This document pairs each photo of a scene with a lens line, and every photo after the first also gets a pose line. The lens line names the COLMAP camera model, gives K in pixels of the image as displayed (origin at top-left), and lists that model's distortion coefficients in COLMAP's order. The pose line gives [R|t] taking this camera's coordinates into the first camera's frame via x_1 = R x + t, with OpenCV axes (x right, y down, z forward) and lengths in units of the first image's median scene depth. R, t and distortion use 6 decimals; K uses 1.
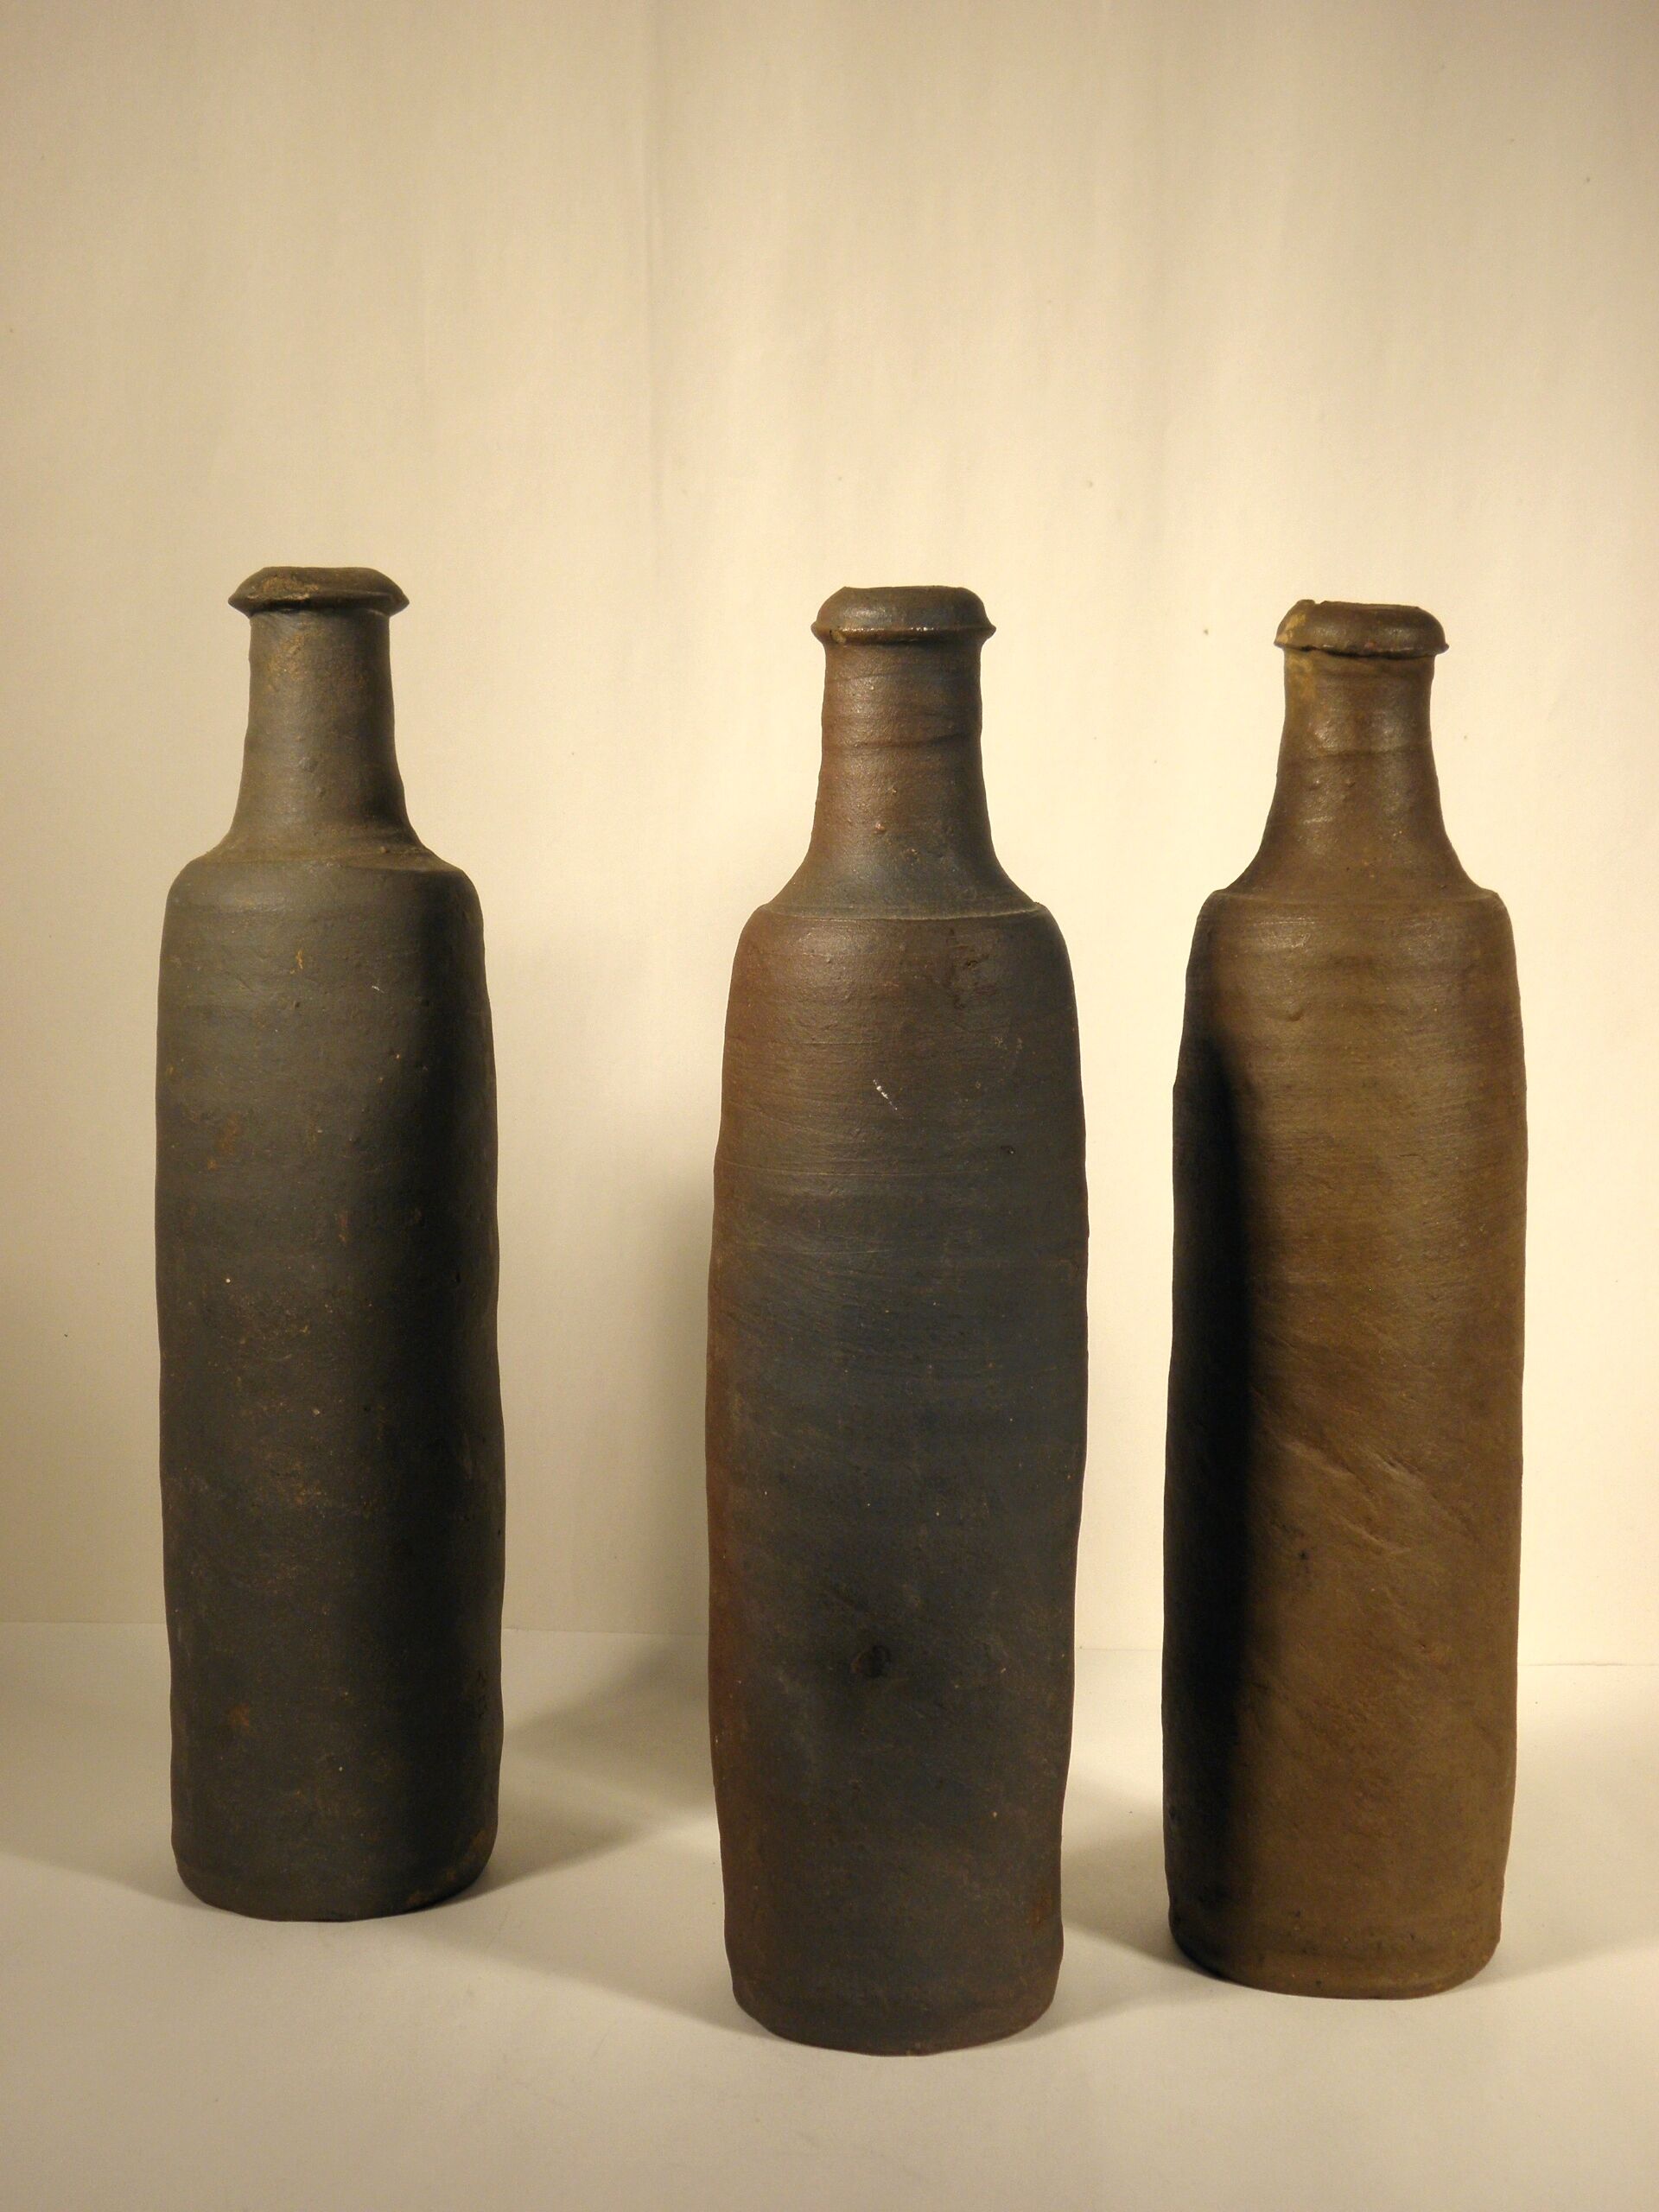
lens RADIAL K [[3276.1, 0, 827.0], [0, 3276.1, 1158.8], [0, 0, 1]] dist [-0.011322, 0.511105]
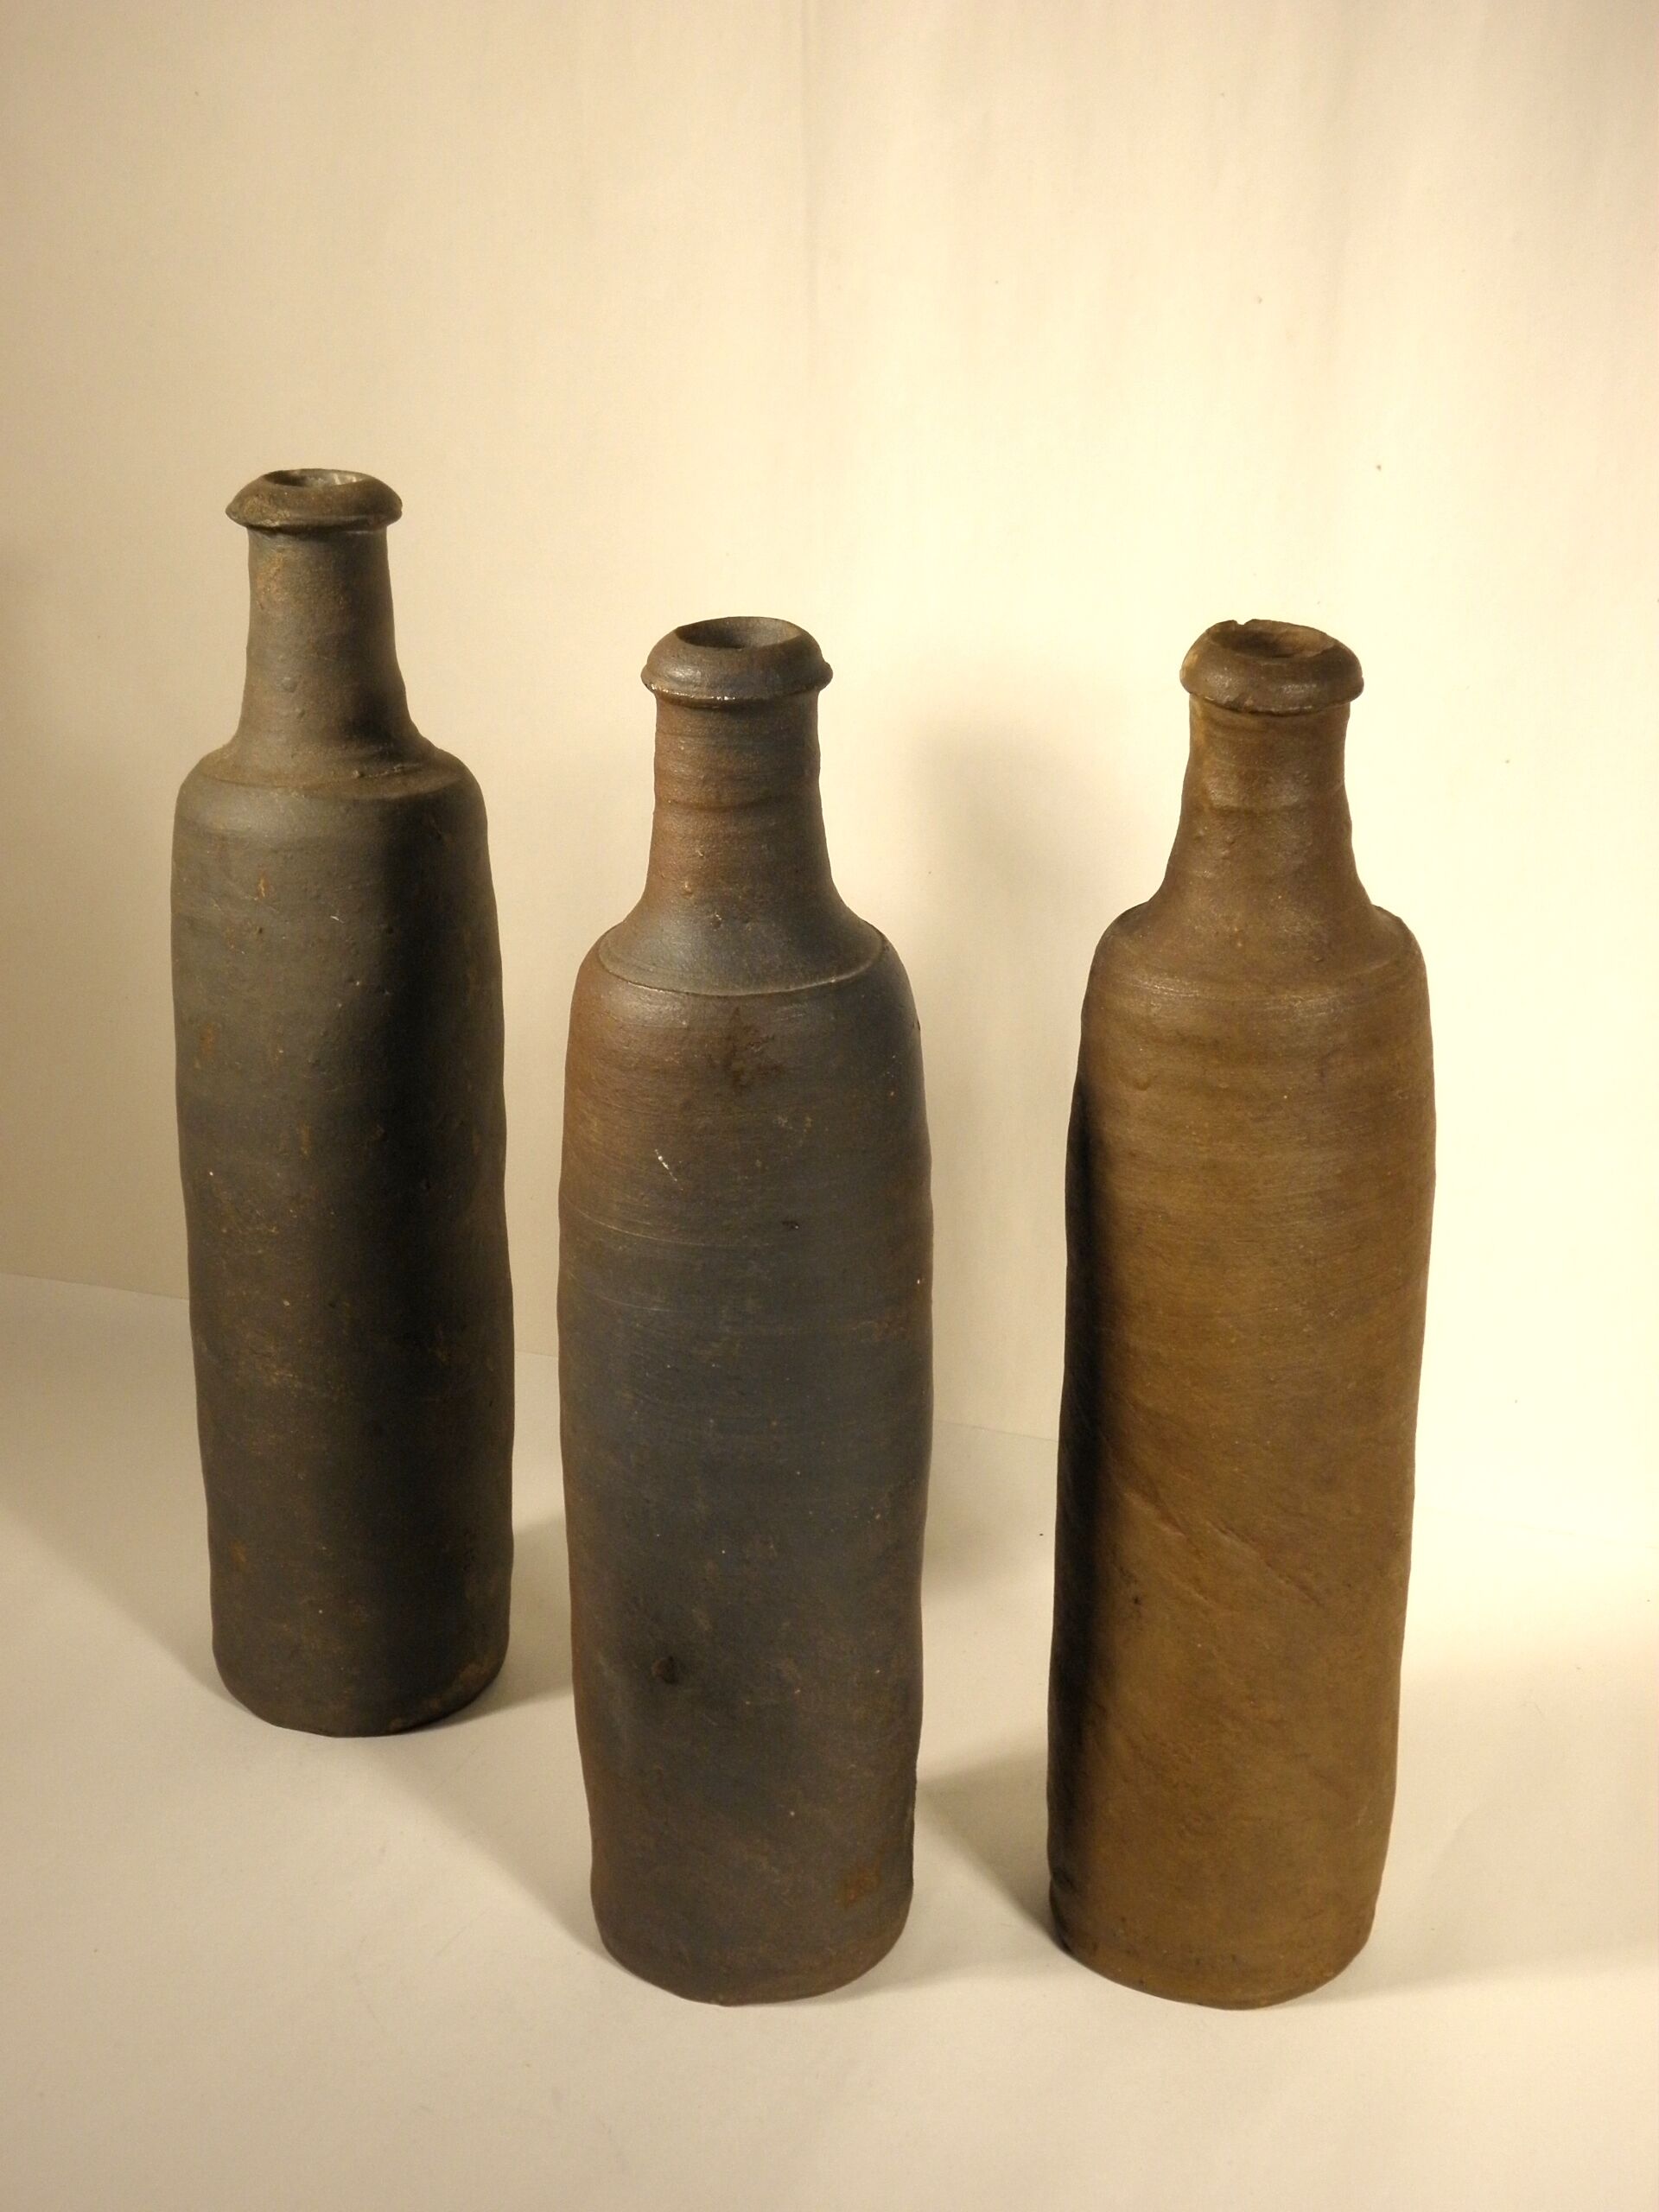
lens RADIAL K [[3276.1, 0, 827.0], [0, 3276.1, 1158.8], [0, 0, 1]] dist [-0.011322, 0.511105]
pose [[0.957700, 0.109901, -0.265956, 0.306864], [-0.045304, 0.970257, 0.237798, -0.242676], [0.284180, -0.215690, 0.934195, 0.073758]]
